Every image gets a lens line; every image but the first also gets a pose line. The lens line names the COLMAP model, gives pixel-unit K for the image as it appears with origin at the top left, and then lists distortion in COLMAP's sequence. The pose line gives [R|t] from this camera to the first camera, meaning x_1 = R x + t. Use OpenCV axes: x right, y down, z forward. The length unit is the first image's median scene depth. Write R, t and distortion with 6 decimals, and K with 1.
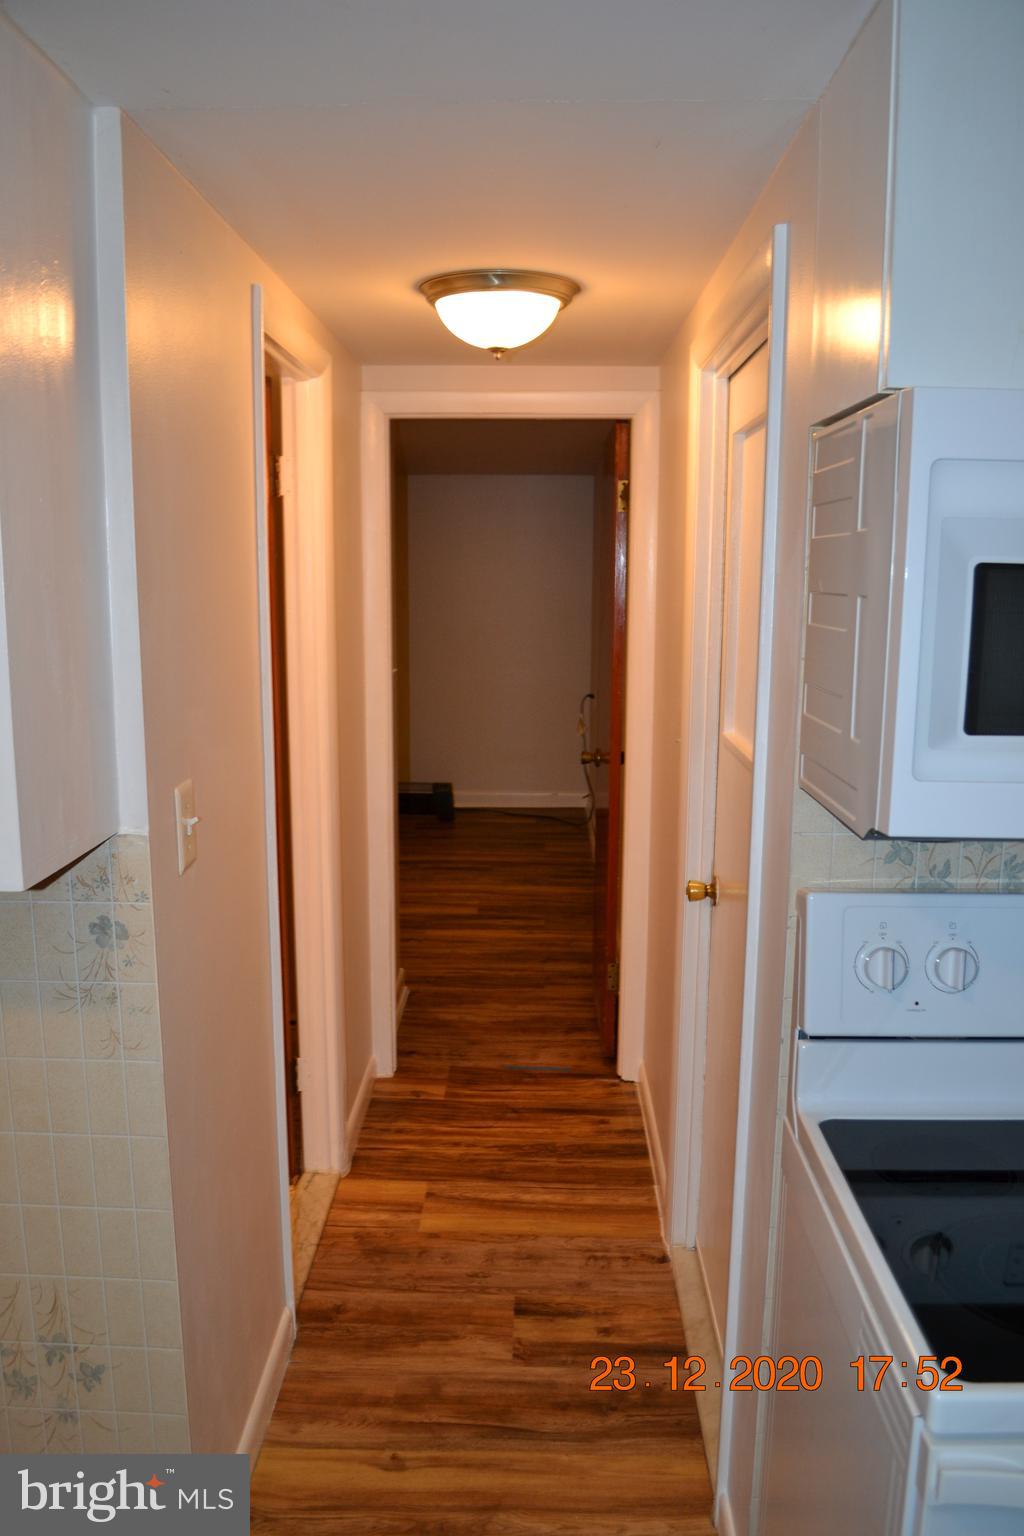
lens RADIAL K [[1222.1, 0, 510.8], [0, 1222.1, 782.6], [0, 0, 1]] dist [-0.083036, 0.018081]
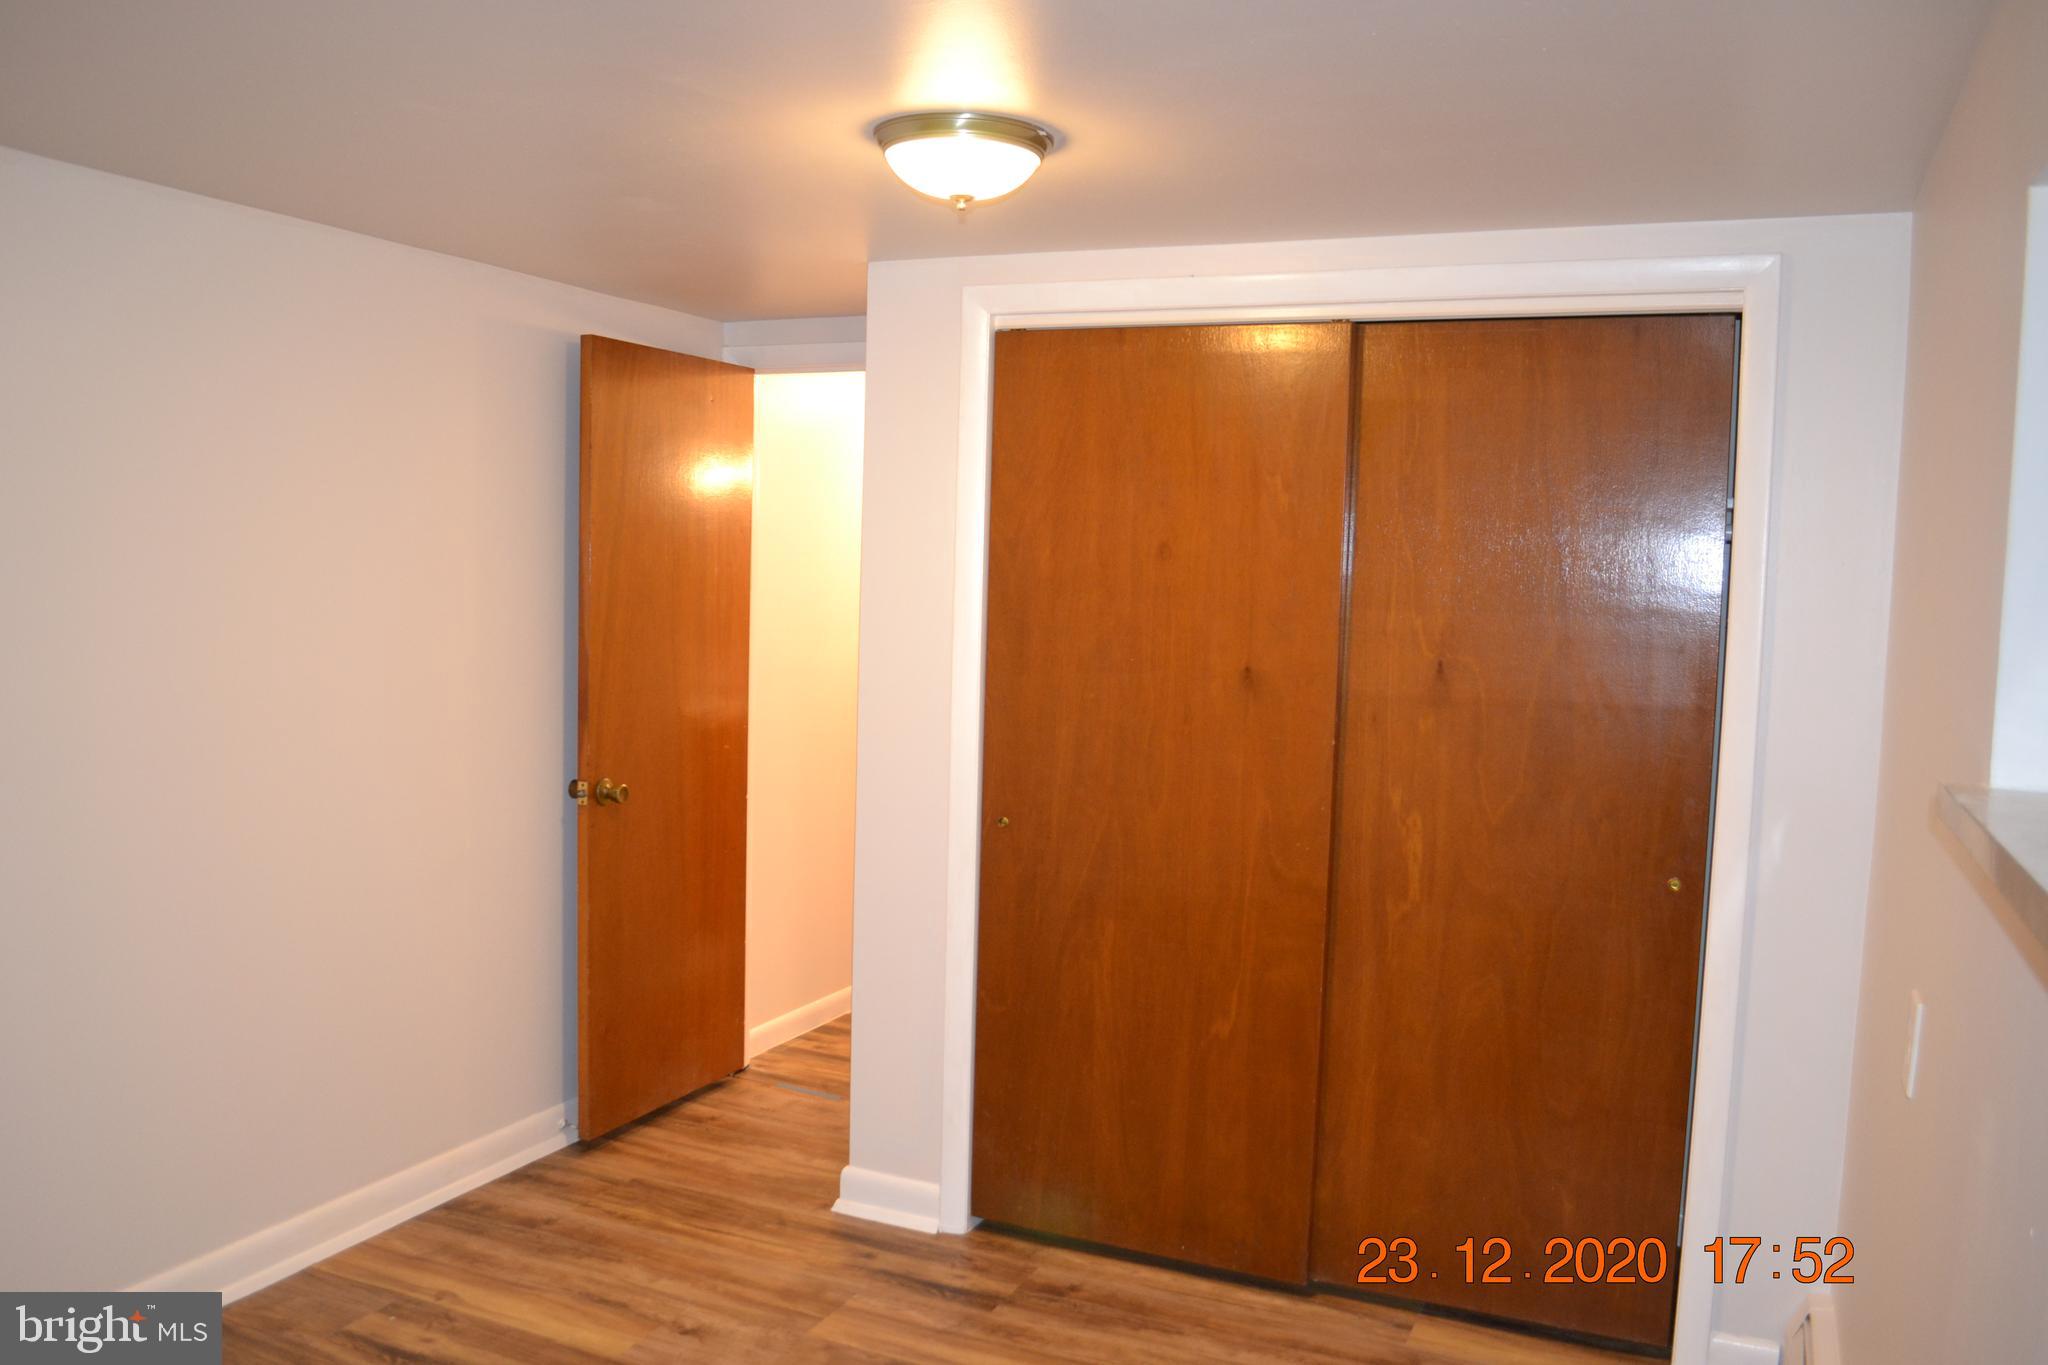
lens RADIAL K [[1629.5, 0, 1023.3], [0, 1629.5, 683.9], [0, 0, 1]] dist [-0.083036, 0.018081]
pose [[-0.921480, -0.080537, 0.379986, -0.487661], [0.013811, 0.970856, 0.239264, -0.298878], [-0.388181, 0.225725, -0.893512, 1.711013]]
